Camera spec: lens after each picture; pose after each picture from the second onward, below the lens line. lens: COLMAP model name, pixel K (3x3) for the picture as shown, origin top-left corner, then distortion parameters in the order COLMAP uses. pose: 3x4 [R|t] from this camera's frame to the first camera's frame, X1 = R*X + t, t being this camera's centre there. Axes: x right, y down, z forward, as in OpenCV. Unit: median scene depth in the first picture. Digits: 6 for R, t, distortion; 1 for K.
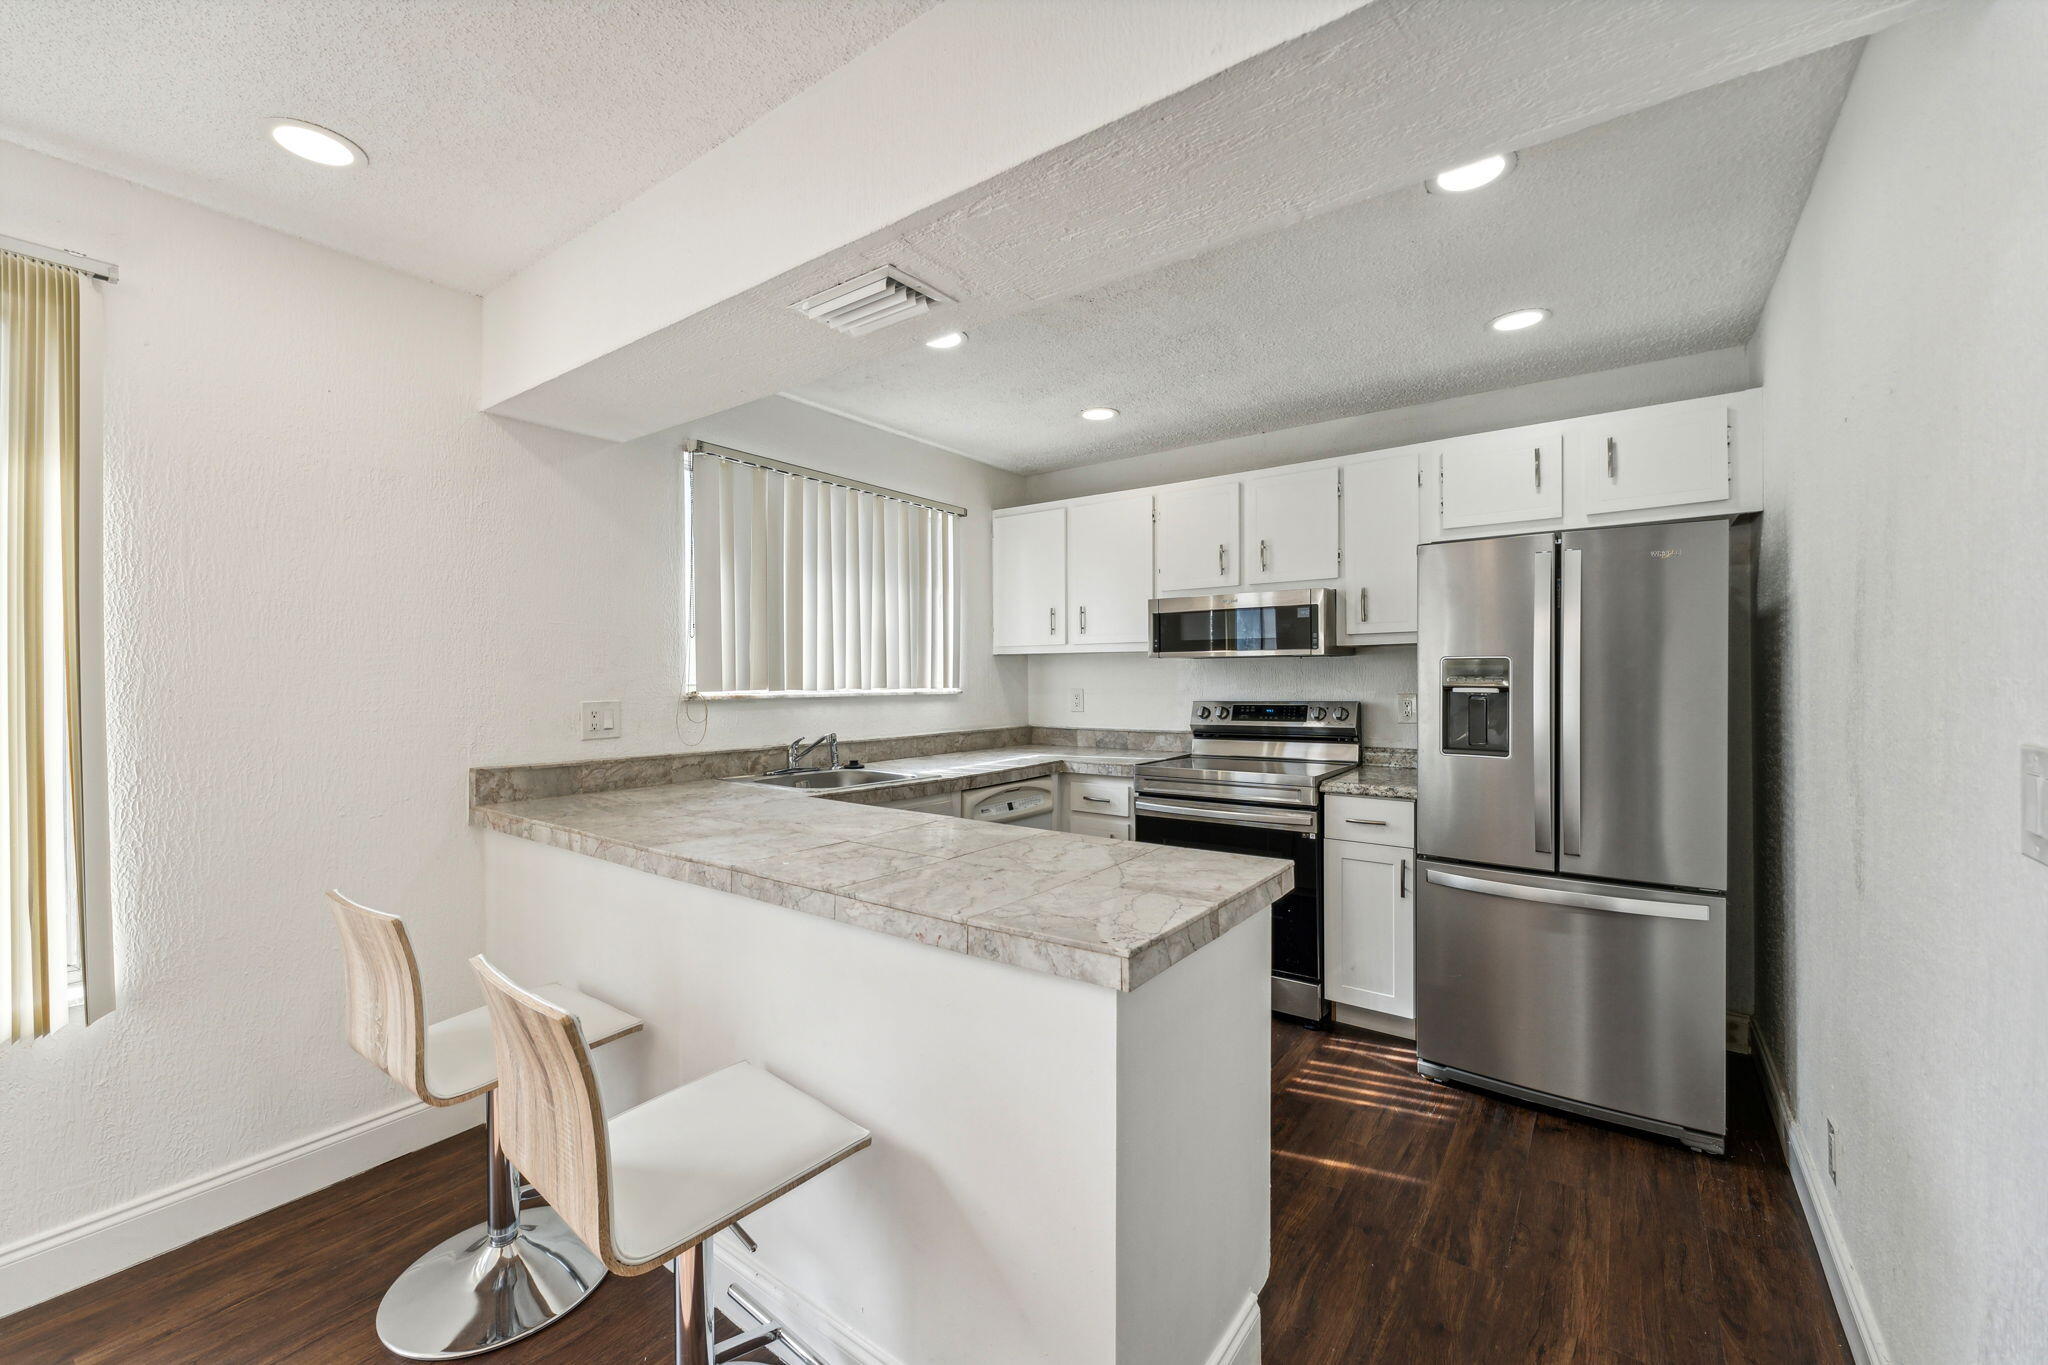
lens RADIAL K [[828.4, 0, 1025.9], [0, 828.4, 682.3], [0, 0, 1]] dist [-0.002653, -0.000233]
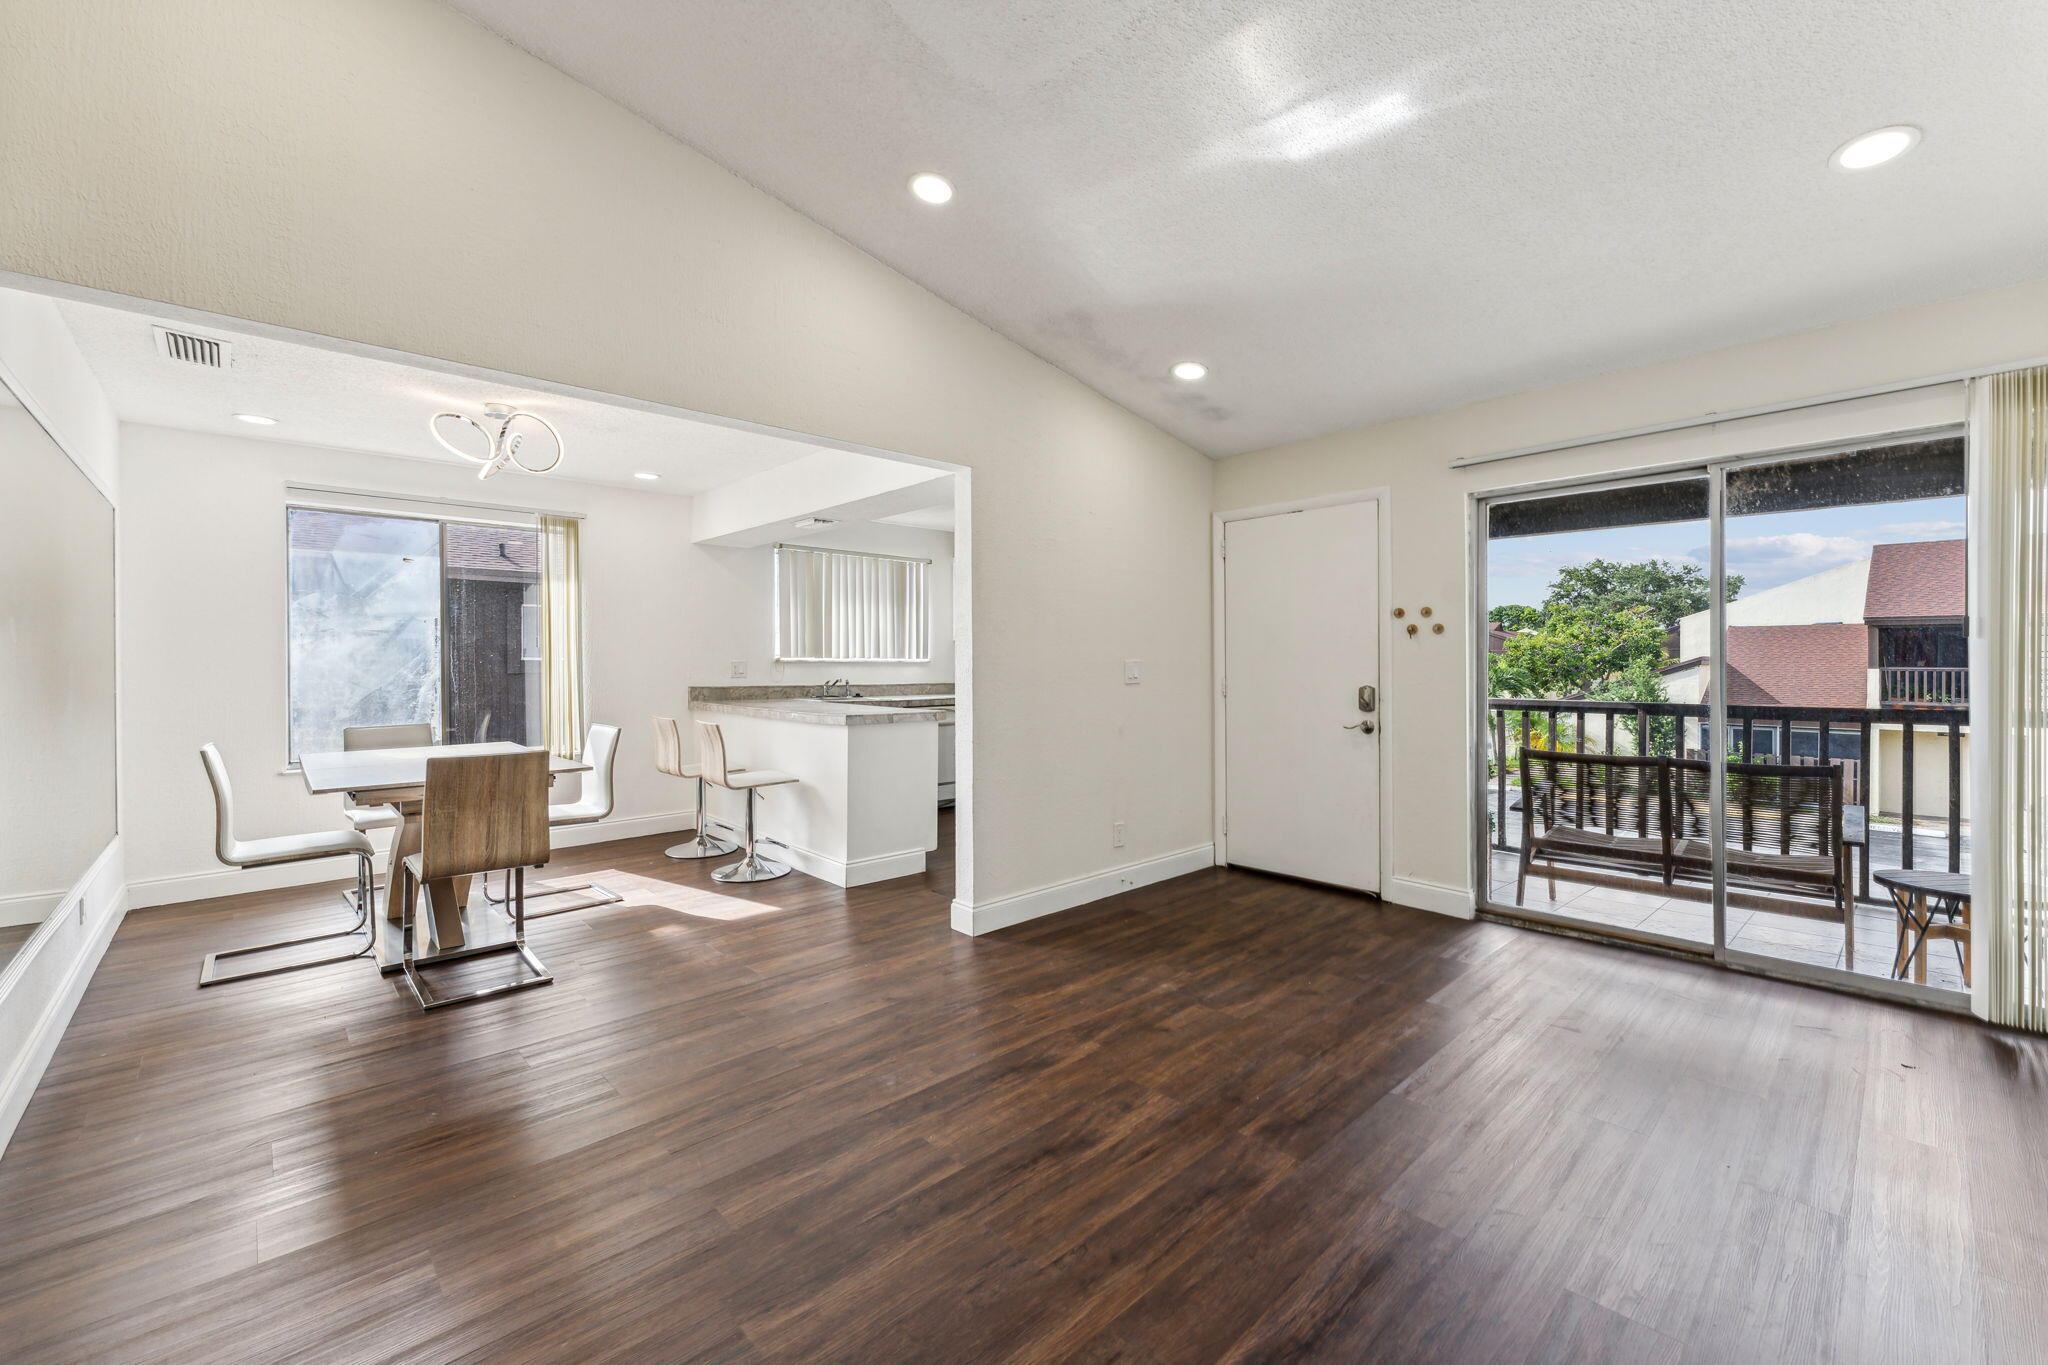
lens RADIAL K [[828.4, 0, 995.2], [0, 828.4, 665.6], [0, 0, 1]] dist [-0.002653, -0.000233]
pose [[0.980362, 0.006467, -0.197100, 0.585312], [-0.007144, 0.999971, -0.002724, 0.033989], [0.197076, 0.004078, 0.980380, -1.019850]]
